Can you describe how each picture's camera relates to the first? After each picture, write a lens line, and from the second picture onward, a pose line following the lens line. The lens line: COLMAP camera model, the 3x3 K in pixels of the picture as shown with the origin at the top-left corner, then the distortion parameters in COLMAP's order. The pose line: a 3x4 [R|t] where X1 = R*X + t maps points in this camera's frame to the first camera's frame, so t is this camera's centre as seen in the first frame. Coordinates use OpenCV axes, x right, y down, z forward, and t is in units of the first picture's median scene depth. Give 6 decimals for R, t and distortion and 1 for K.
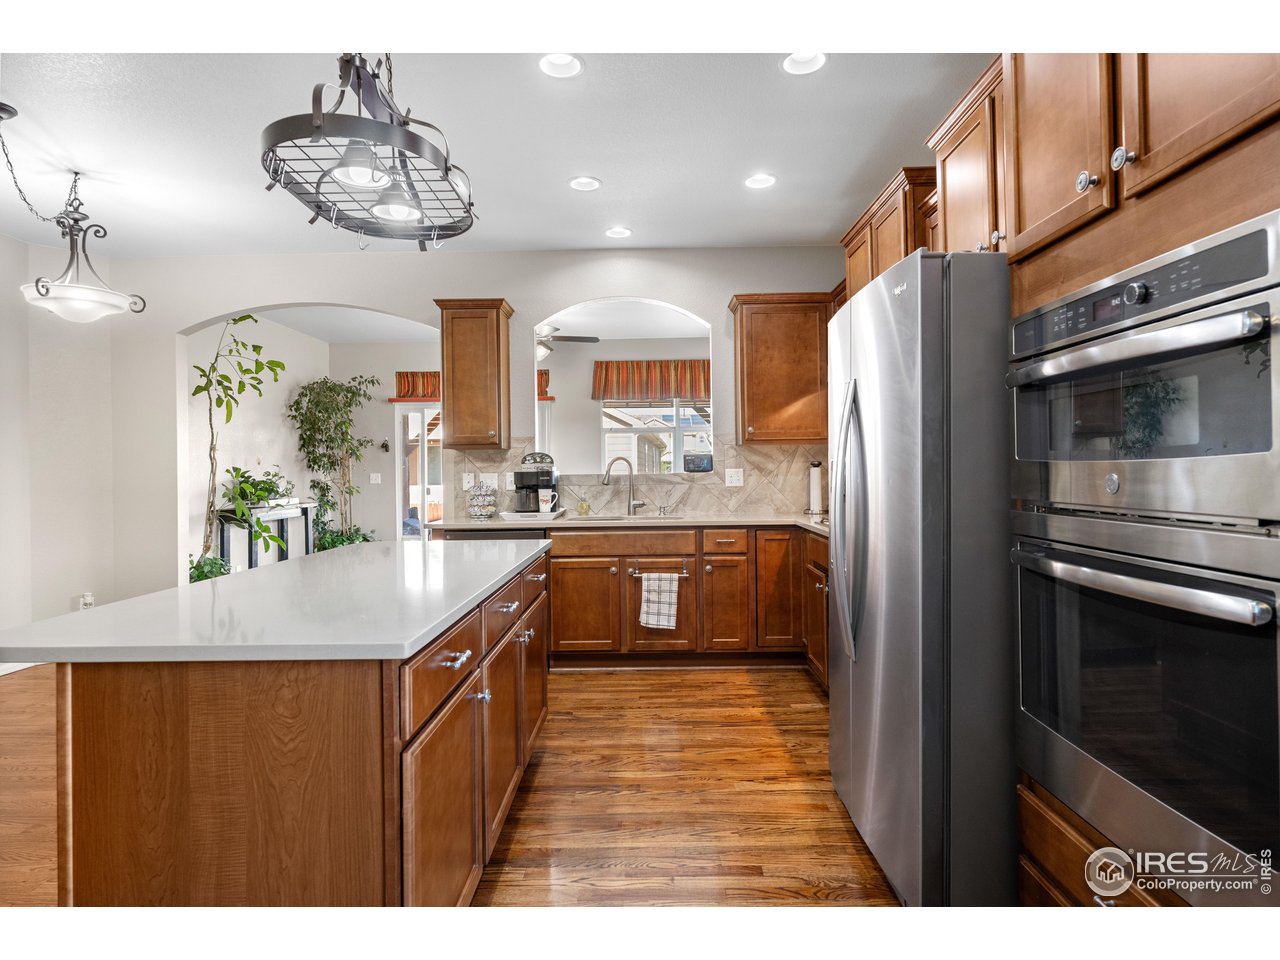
lens RADIAL K [[707.7, 0, 639.6], [0, 707.7, 469.3], [0, 0, 1]] dist [-0.006887, 0.000790]
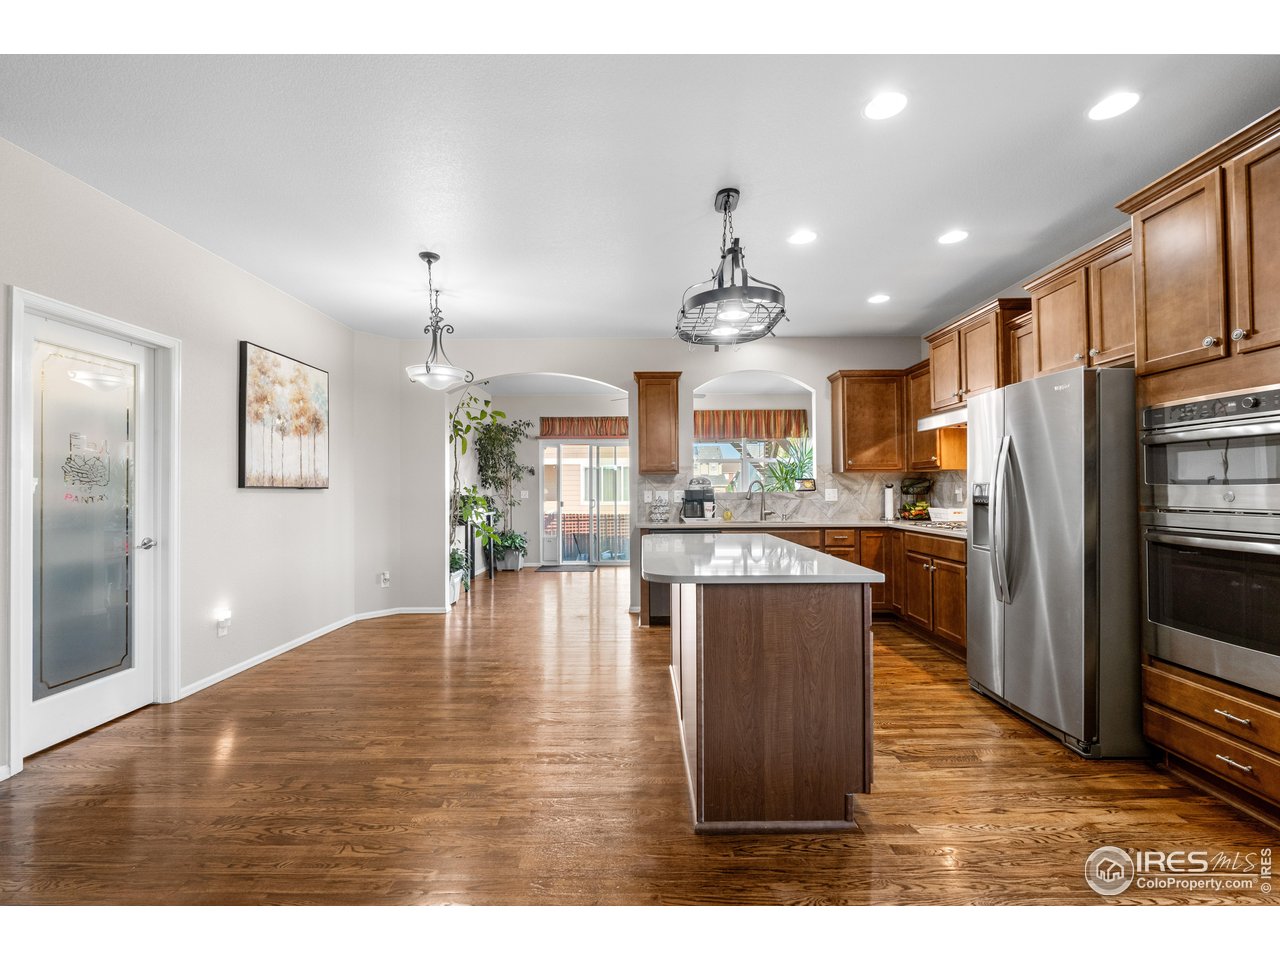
lens RADIAL K [[559.6, 0, 640.8], [0, 559.6, 484.1], [0, 0, 1]] dist [-0.005431, 0.001061]
pose [[0.999957, 0.006606, 0.006527, -0.277661], [-0.006542, 0.999931, -0.009747, 0.003315], [-0.006591, 0.009704, 0.999931, -0.154626]]
